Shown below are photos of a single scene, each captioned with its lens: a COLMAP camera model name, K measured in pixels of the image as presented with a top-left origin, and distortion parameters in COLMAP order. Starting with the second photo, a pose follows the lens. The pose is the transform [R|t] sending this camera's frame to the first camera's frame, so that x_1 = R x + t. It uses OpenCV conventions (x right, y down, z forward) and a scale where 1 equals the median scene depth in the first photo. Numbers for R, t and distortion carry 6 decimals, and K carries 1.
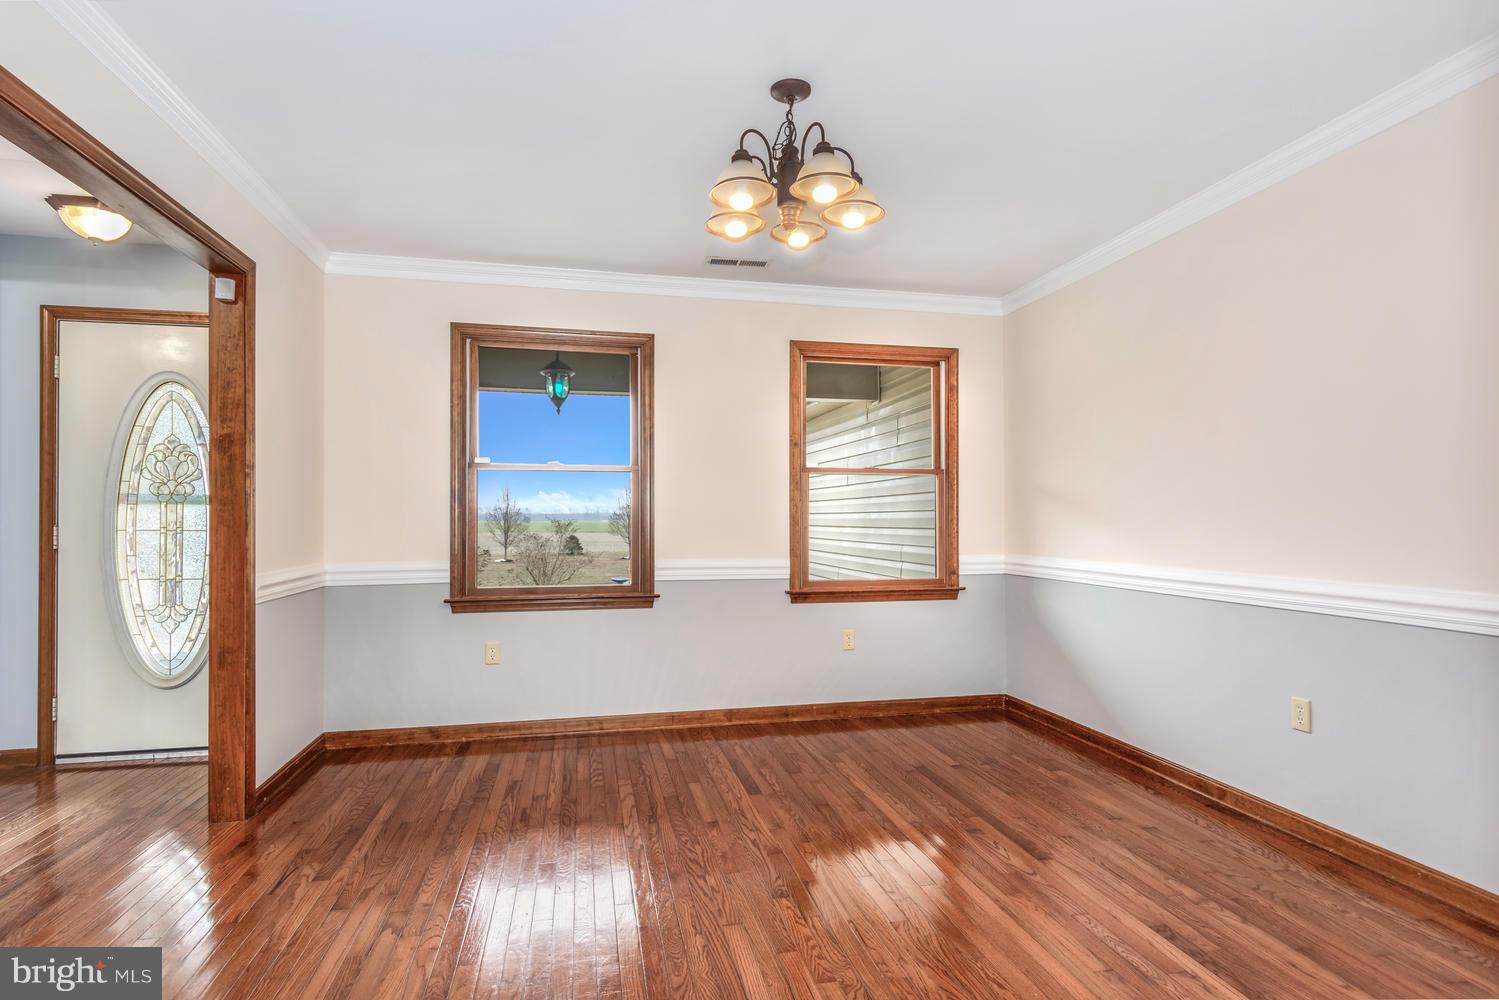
lens RADIAL K [[787.9, 0, 750.7], [0, 787.9, 520.5], [0, 0, 1]] dist [0.000954, -0.001039]
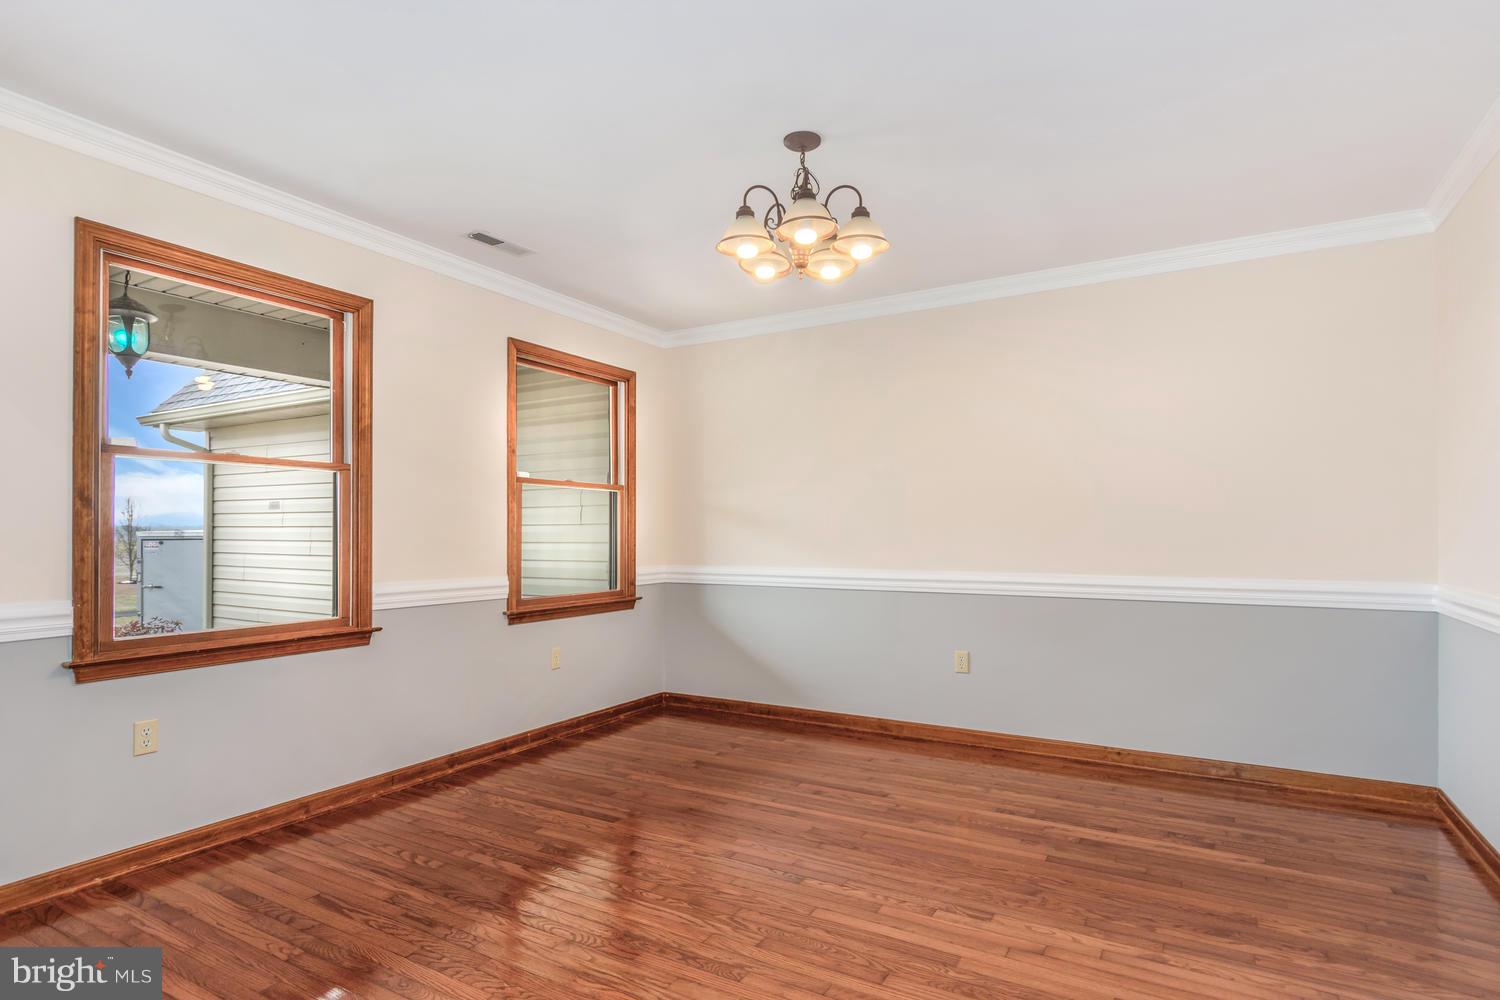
lens RADIAL K [[801.5, 0, 749.2], [0, 801.5, 533.6], [0, 0, 1]] dist [-0.000737, -0.001835]
pose [[0.673860, -0.000641, 0.738859, -0.487167], [0.001722, 0.999998, -0.000703, 0.000233], [-0.738857, 0.001747, 0.673860, 0.181326]]
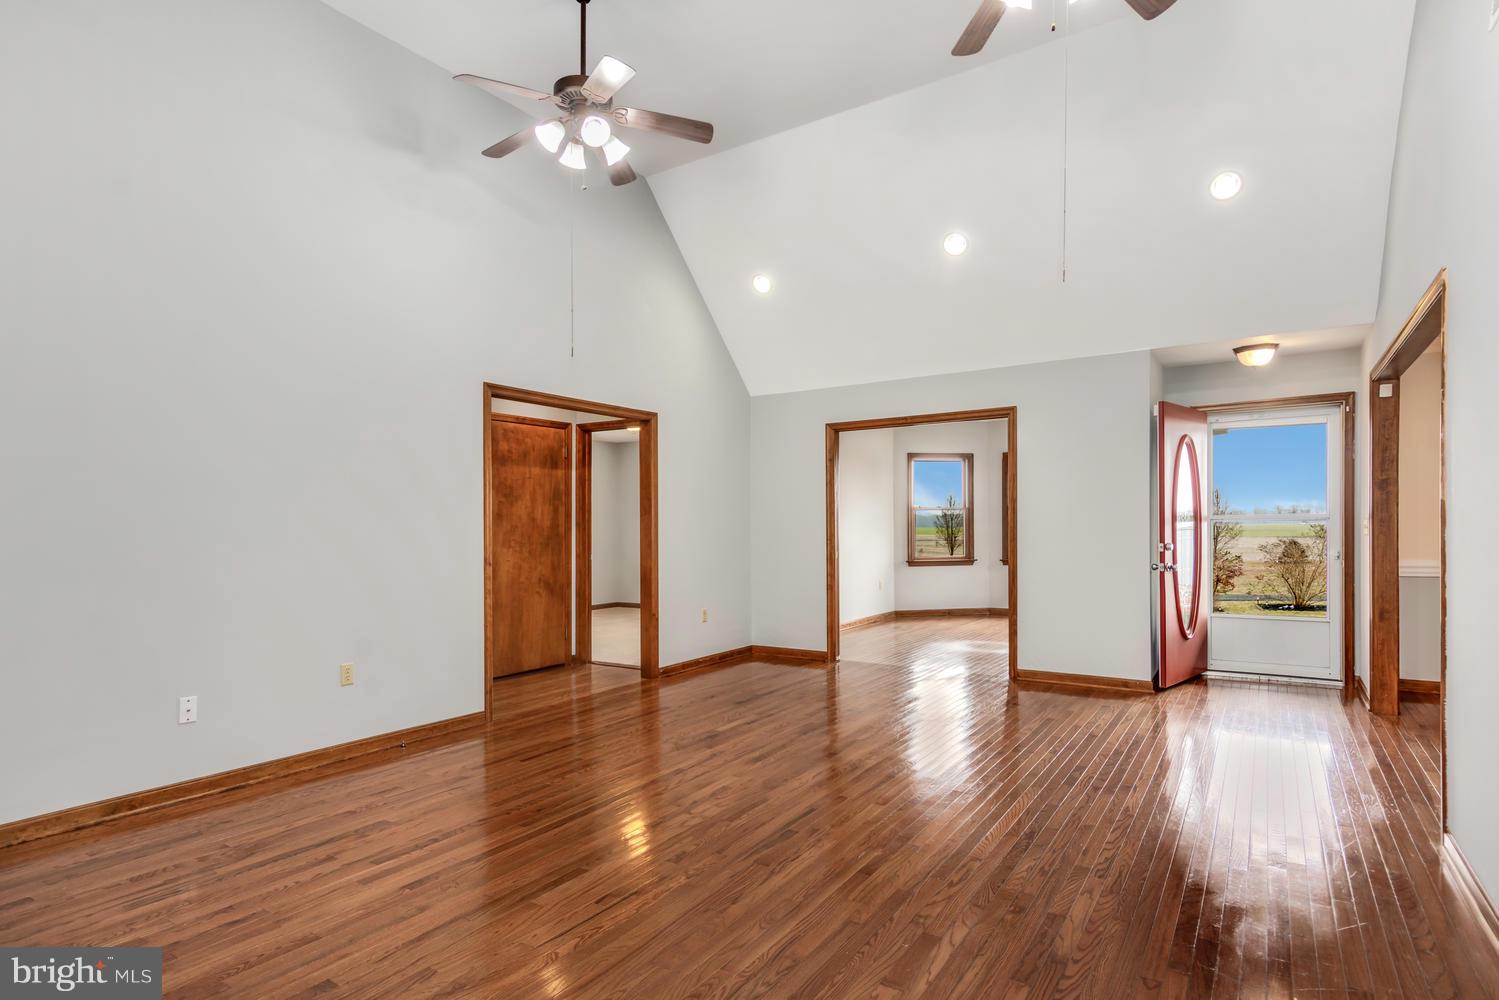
lens RADIAL K [[787.9, 0, 750.7], [0, 787.9, 520.5], [0, 0, 1]] dist [0.000954, -0.001039]
pose [[0.707479, -0.014820, -0.706578, -0.328767], [0.010070, 0.999890, -0.010888, -0.013387], [0.706662, 0.000588, 0.707551, -0.816225]]
